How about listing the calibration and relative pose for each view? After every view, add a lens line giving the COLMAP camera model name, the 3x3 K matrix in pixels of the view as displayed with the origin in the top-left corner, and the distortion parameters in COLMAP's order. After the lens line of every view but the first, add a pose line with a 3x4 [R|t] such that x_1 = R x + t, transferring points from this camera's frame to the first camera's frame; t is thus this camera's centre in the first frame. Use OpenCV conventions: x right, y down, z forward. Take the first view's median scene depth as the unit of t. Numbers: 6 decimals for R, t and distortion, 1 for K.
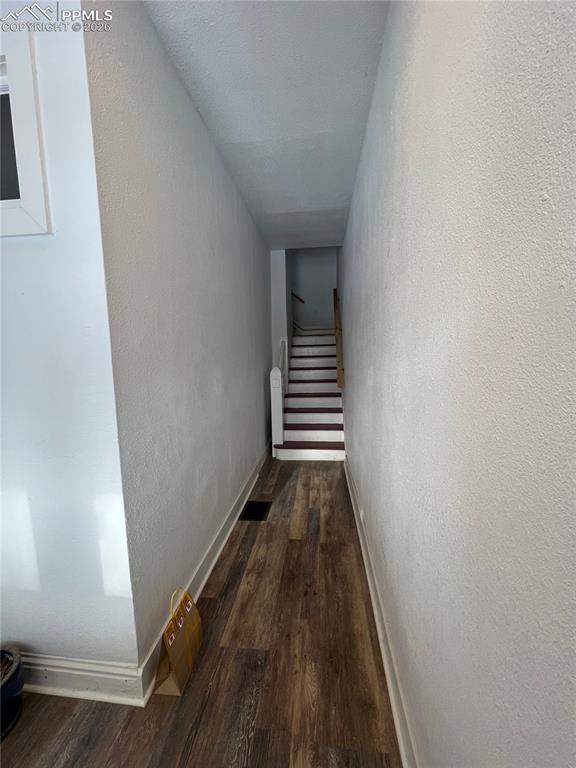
lens RADIAL K [[305.3, 0, 288.0], [0, 305.3, 384.0], [0, 0, 1]] dist [0.000837, -0.000351]
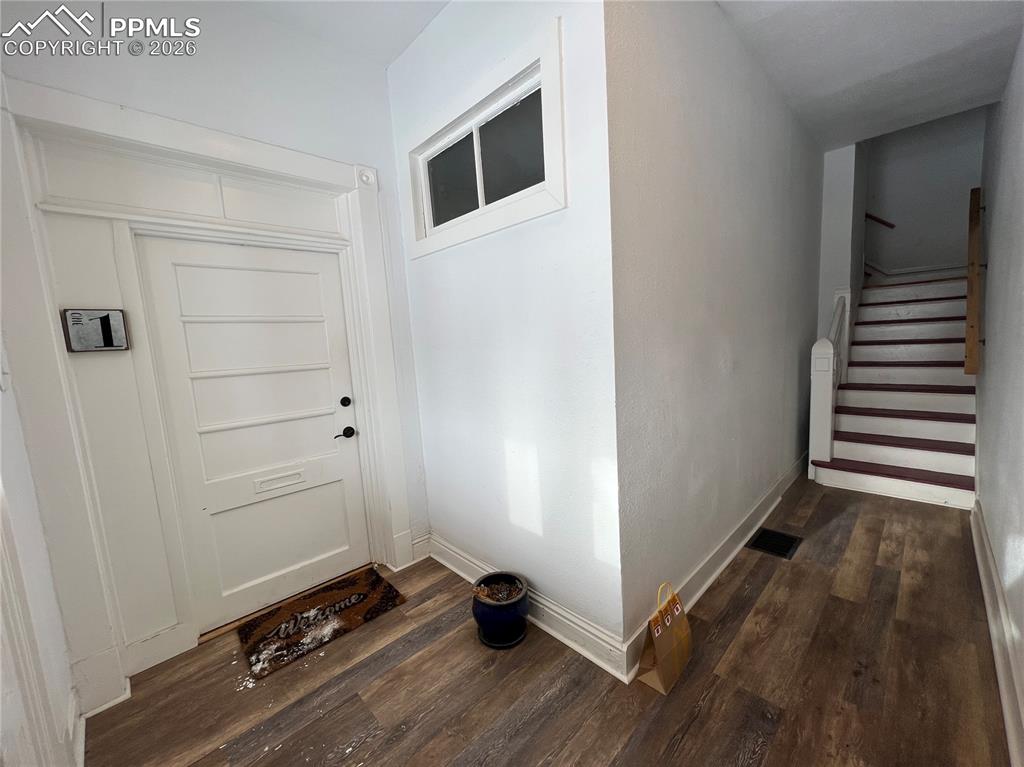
lens RADIAL K [[407.1, 0, 512.0], [0, 407.1, 383.5], [0, 0, 1]] dist [0.000837, -0.000351]
pose [[0.769120, 0.051487, -0.637027, 0.010323], [-0.030461, 0.998570, 0.043931, 0.033309], [0.638378, -0.014383, 0.769589, -0.111533]]
